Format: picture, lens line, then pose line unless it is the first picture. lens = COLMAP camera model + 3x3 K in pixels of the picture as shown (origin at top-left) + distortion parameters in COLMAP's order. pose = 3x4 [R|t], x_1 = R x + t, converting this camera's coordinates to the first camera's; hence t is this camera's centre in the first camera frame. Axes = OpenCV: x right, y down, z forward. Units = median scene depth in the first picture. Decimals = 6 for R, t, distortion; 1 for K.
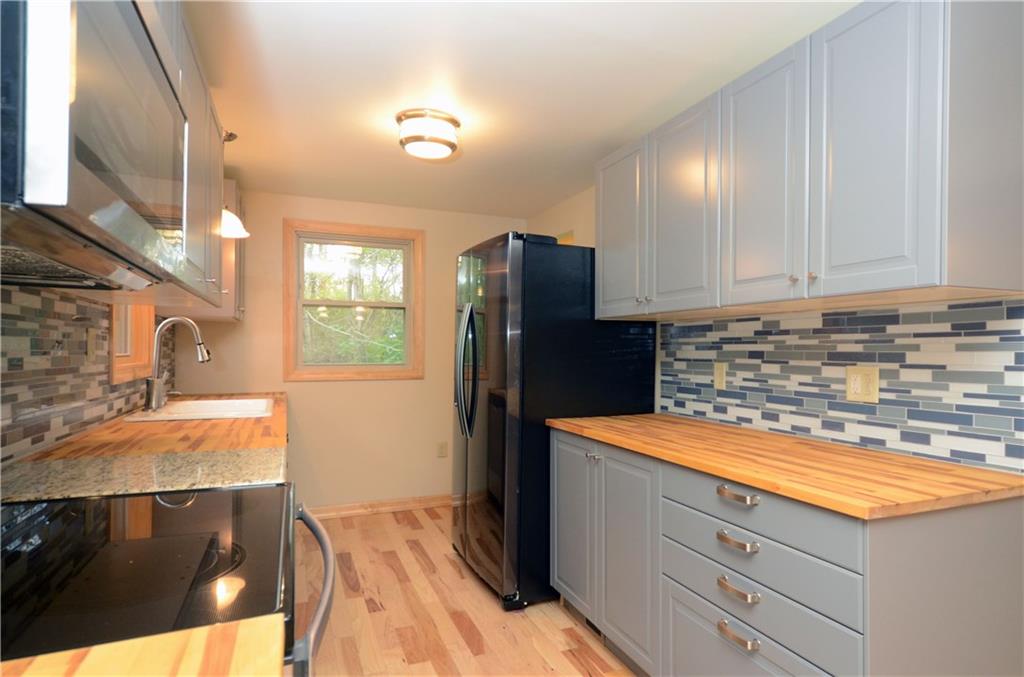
lens RADIAL K [[596.9, 0, 536.8], [0, 596.9, 357.5], [0, 0, 1]] dist [0.000424, 0.004027]
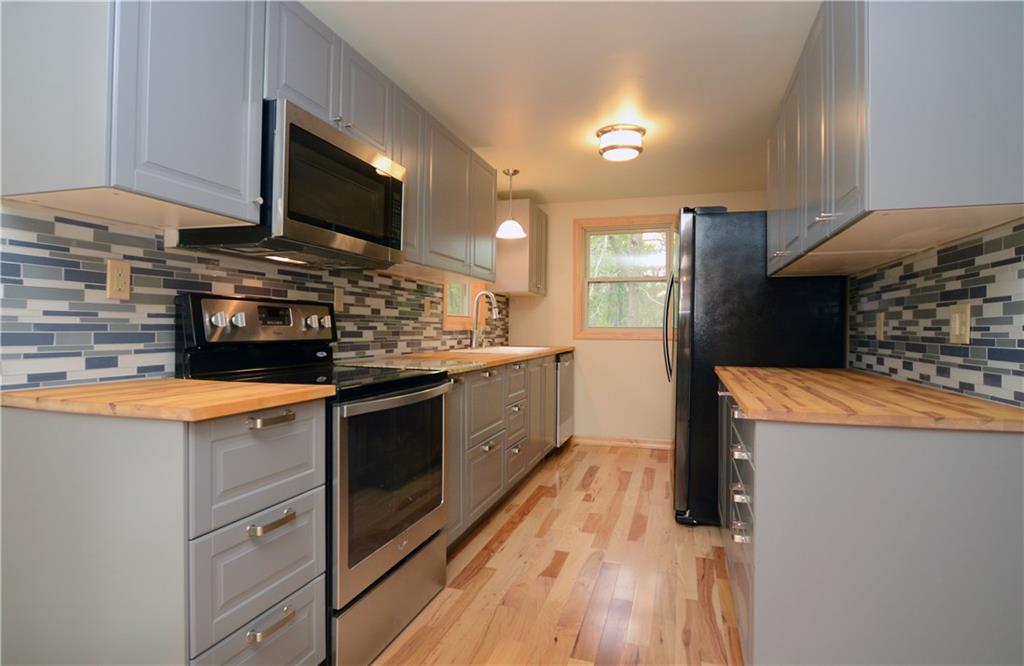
lens RADIAL K [[528.4, 0, 479.1], [0, 528.4, 331.5], [0, 0, 1]] dist [-0.002159, 0.007187]
pose [[0.737537, 0.009690, -0.675237, 0.381619], [-0.015674, 0.999873, -0.002772, 0.048281], [0.675124, 0.012628, 0.737596, -0.062515]]
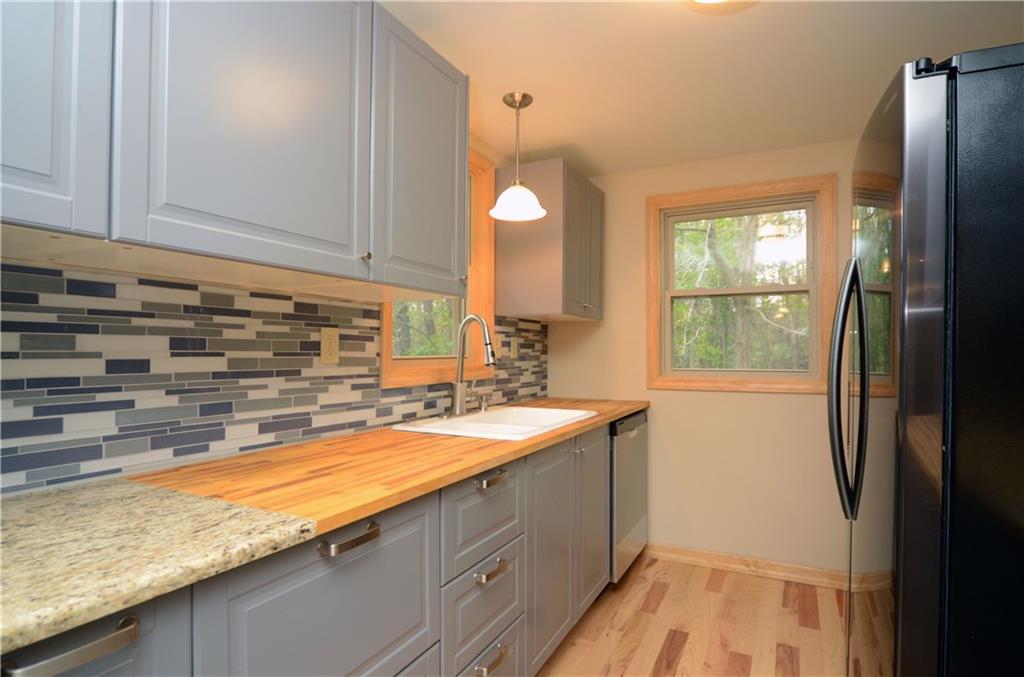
lens RADIAL K [[545.7, 0, 503.1], [0, 545.7, 351.0], [0, 0, 1]] dist [0.006928, -0.006010]
pose [[0.645825, -0.002098, -0.763483, 0.063433], [-0.010041, 0.999886, -0.011242, -0.004927], [0.763420, 0.014927, 0.645730, 0.552124]]
